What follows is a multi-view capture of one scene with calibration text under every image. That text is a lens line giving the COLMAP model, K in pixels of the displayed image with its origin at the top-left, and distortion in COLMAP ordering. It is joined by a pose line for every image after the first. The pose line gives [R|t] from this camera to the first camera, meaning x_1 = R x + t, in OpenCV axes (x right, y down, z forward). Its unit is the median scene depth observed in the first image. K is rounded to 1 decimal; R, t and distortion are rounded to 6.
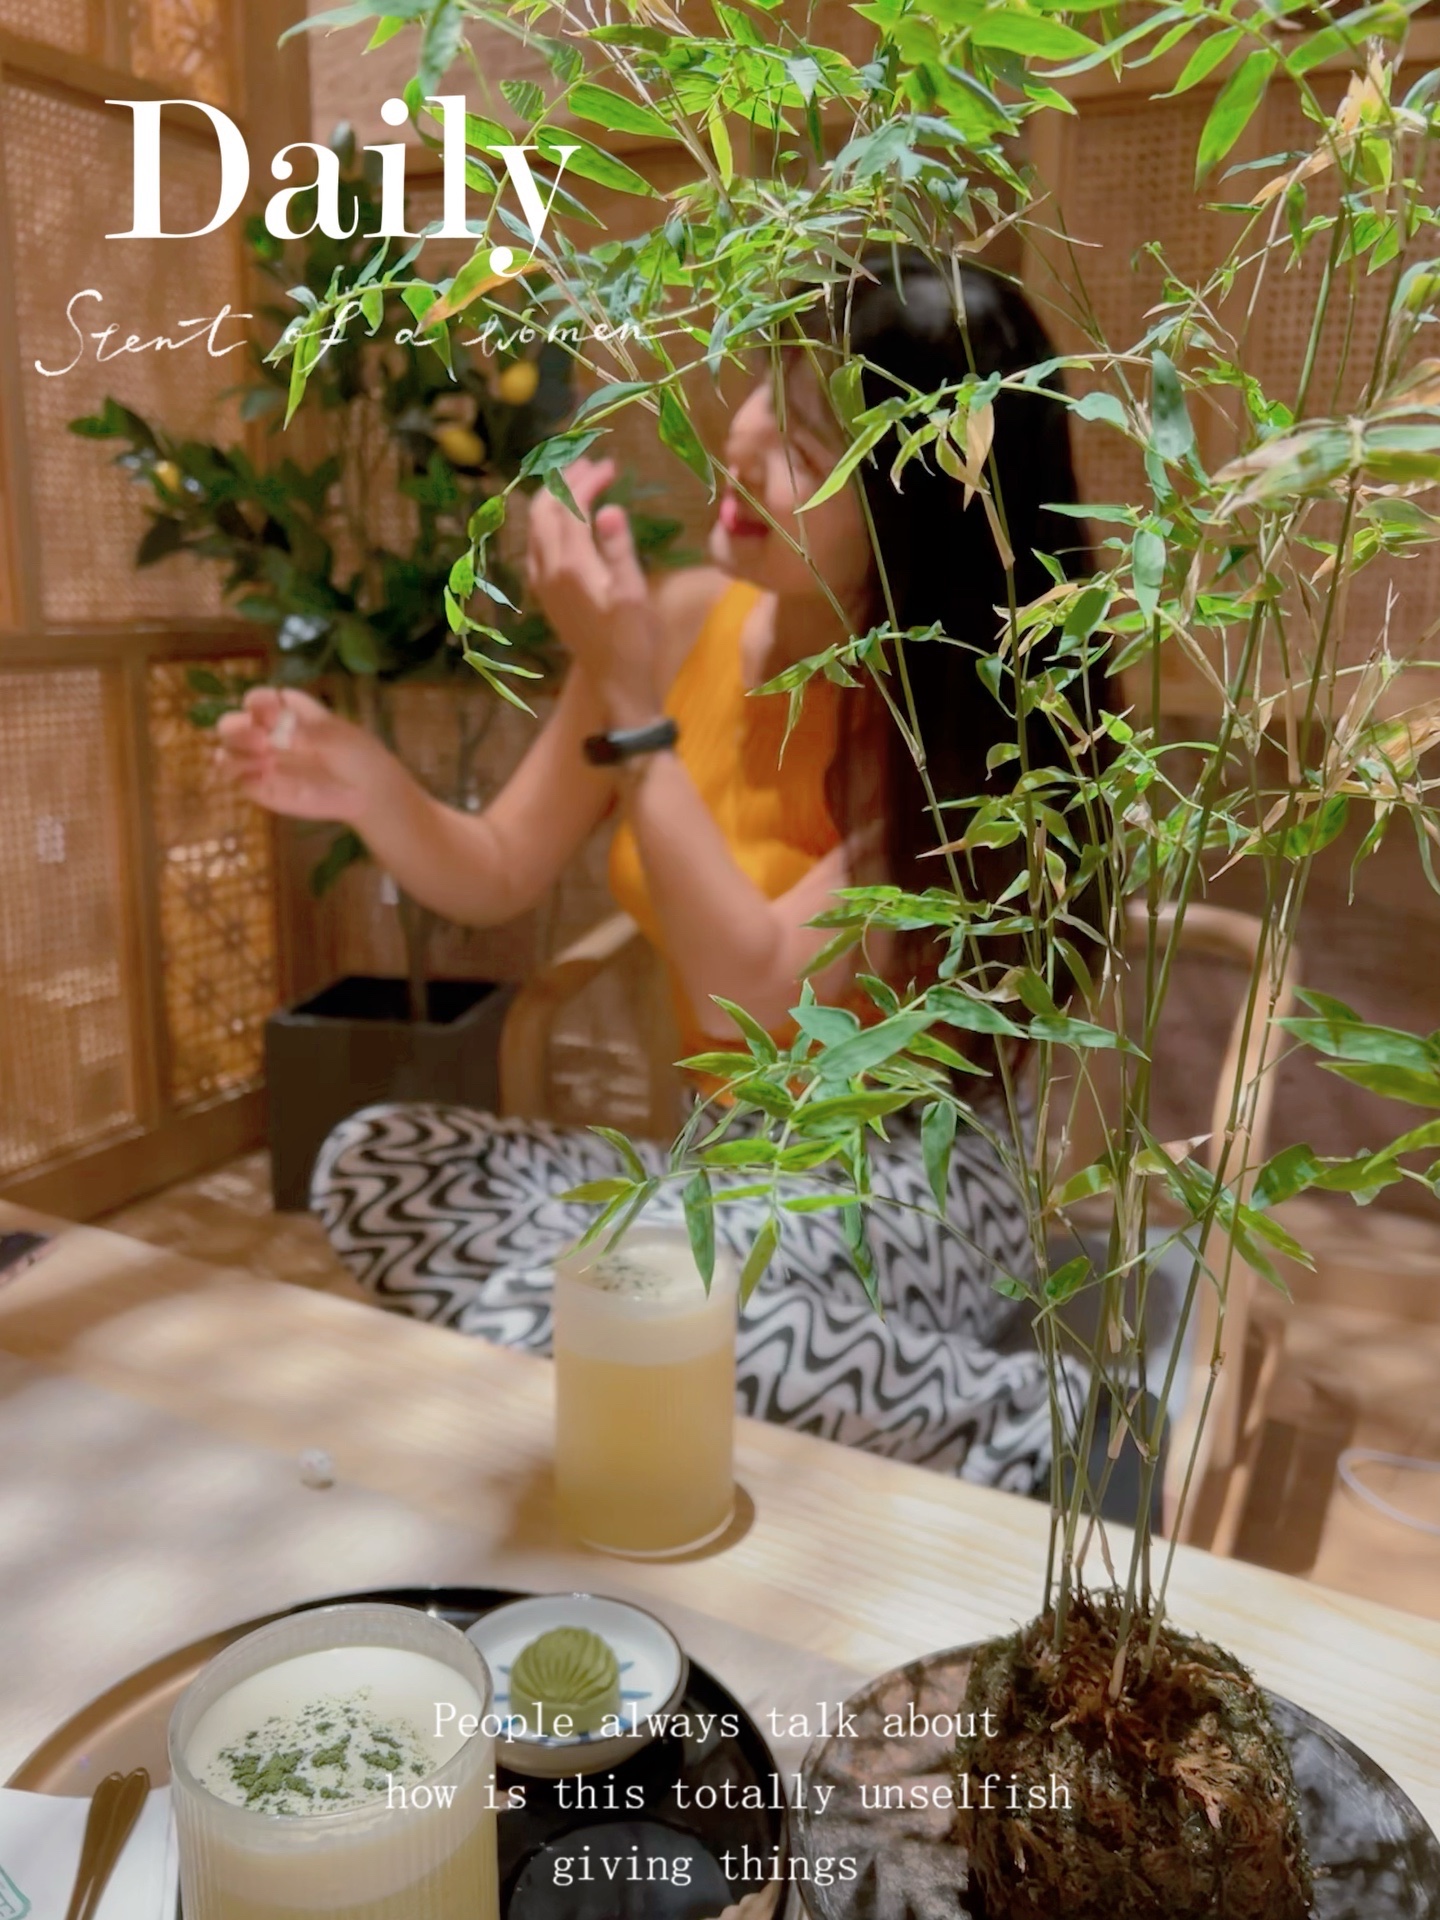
lens RADIAL K [[1608.8, 0, 723.9], [0, 1608.8, 955.9], [0, 0, 1]] dist [0.003300, -0.004612]
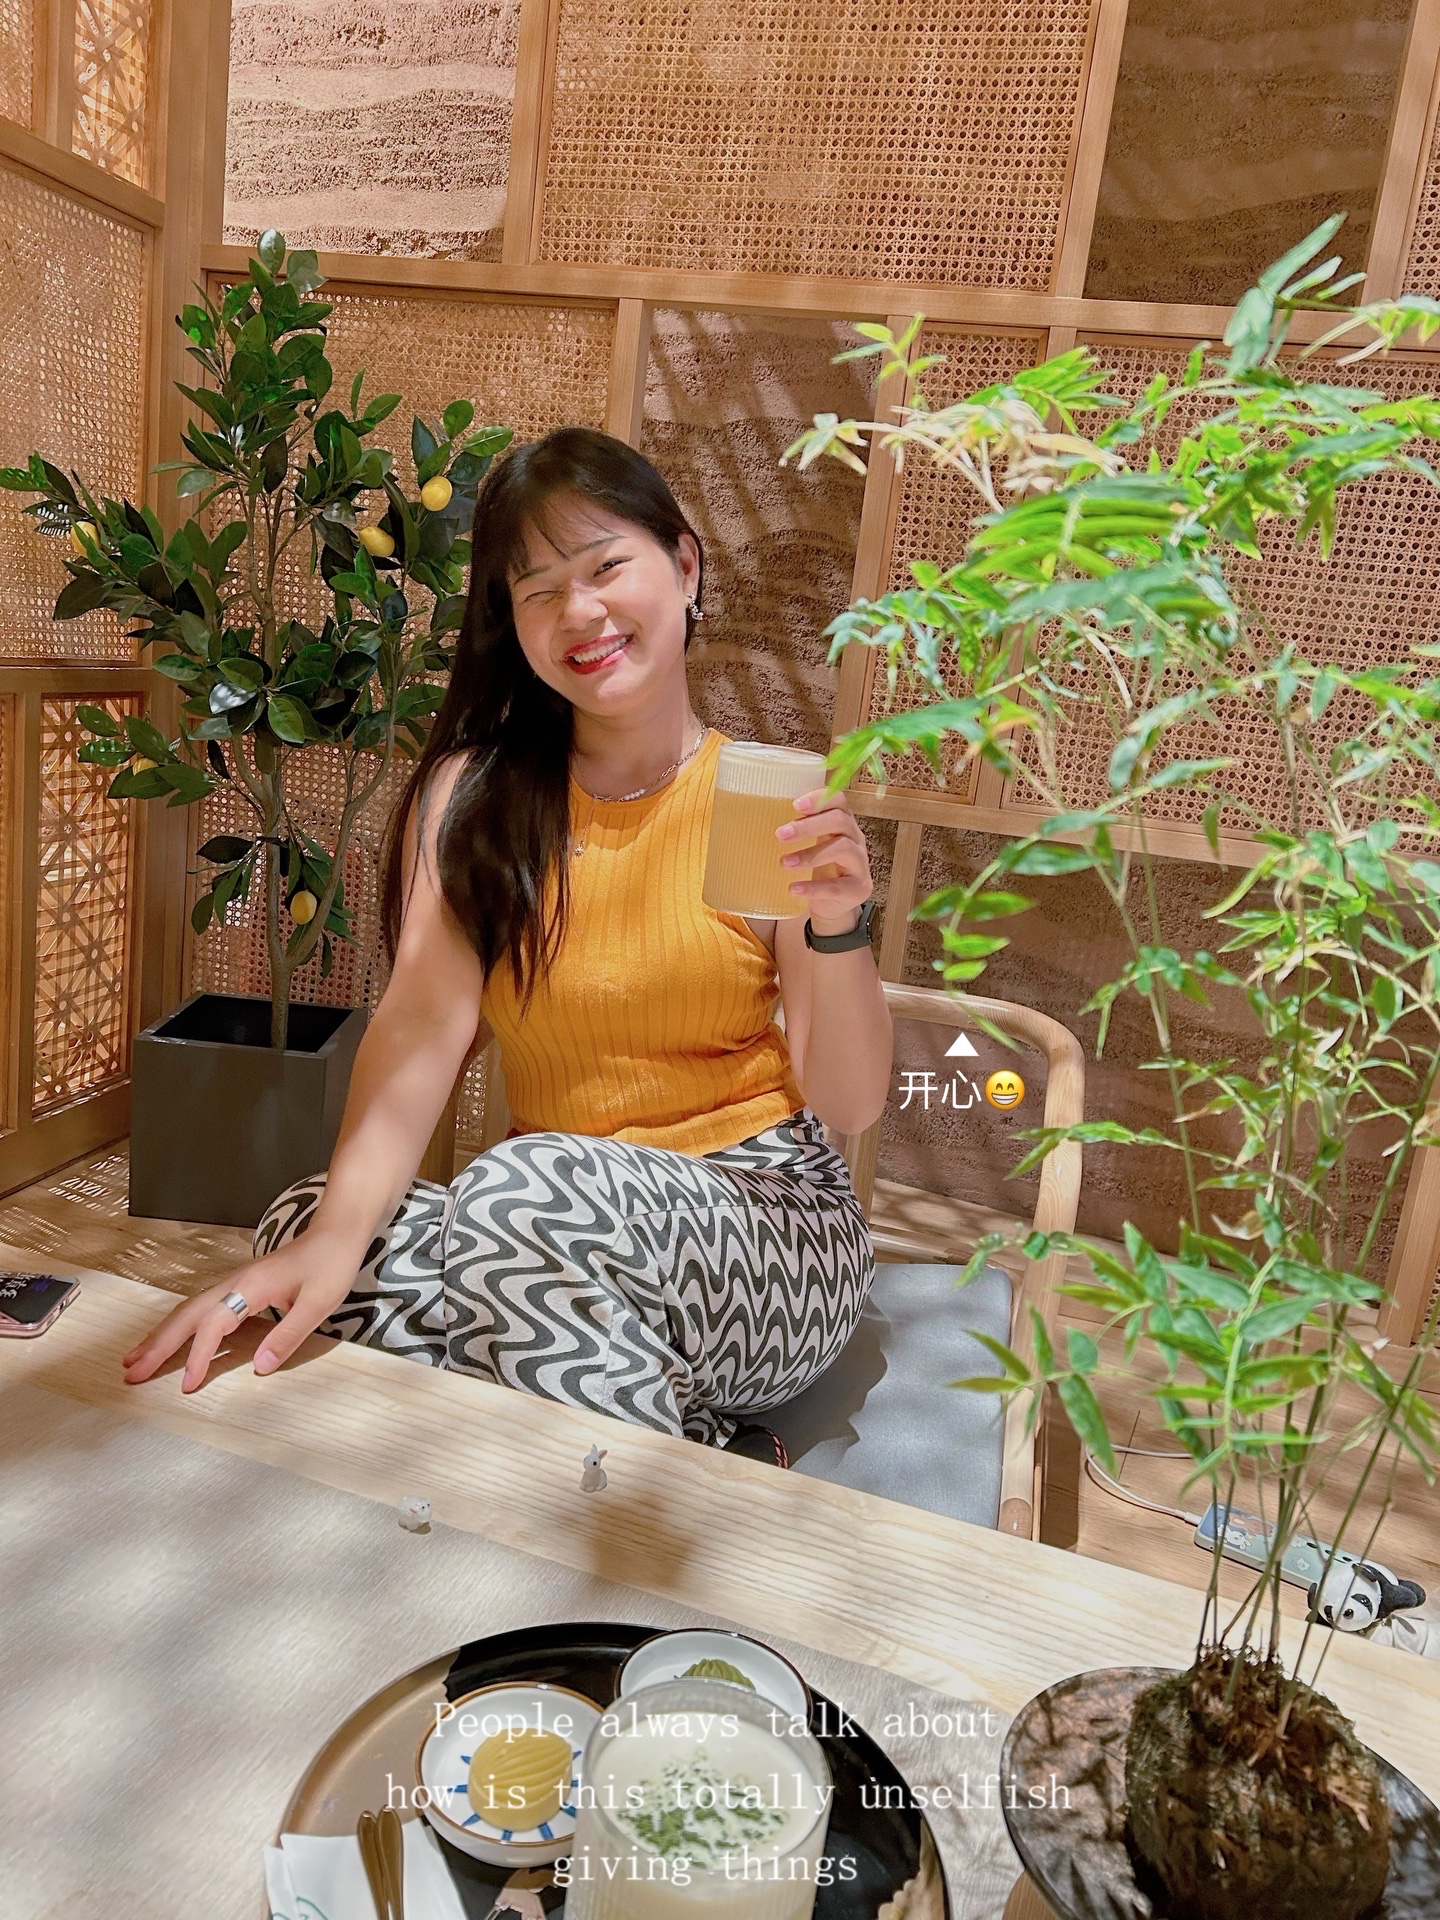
lens RADIAL K [[1431.8, 0, 715.9], [0, 1431.8, 948.5], [0, 0, 1]] dist [0.019500, -0.027271]
pose [[0.977210, 0.059141, 0.203872, -0.392785], [-0.058831, 0.998239, -0.007589, -0.134755], [-0.203962, -0.004578, 0.978968, -0.083413]]
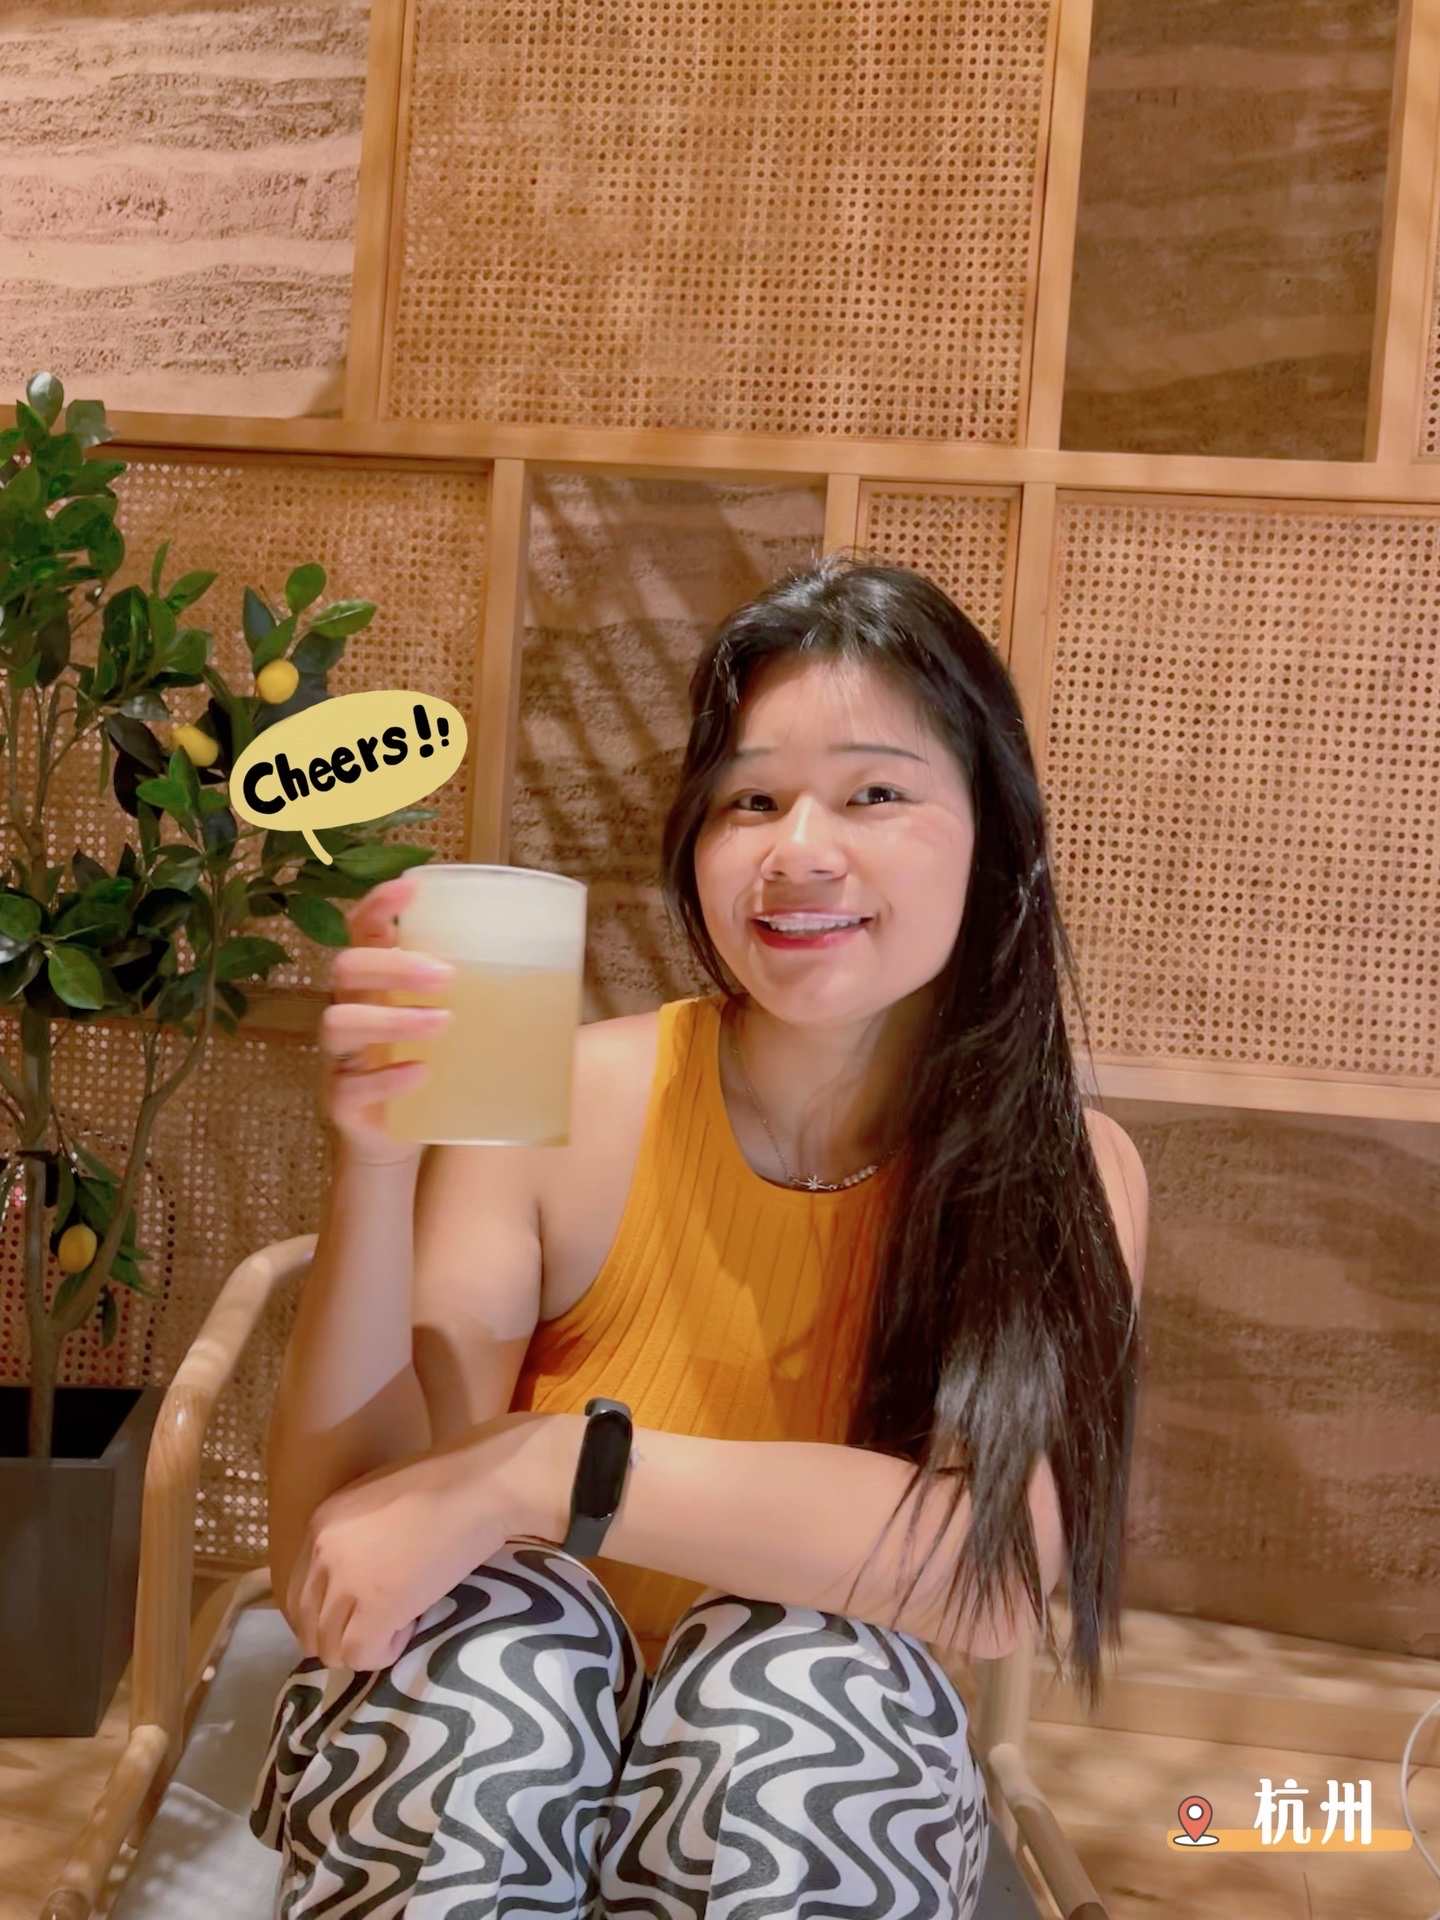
lens RADIAL K [[1608.8, 0, 738.6], [0, 1608.8, 961.7], [0, 0, 1]] dist [0.003300, -0.004612]
pose [[0.940929, 0.053910, 0.334283, -0.562378], [0.013907, 0.980258, -0.197233, -0.121874], [-0.338317, 0.190231, 0.921604, 0.507586]]
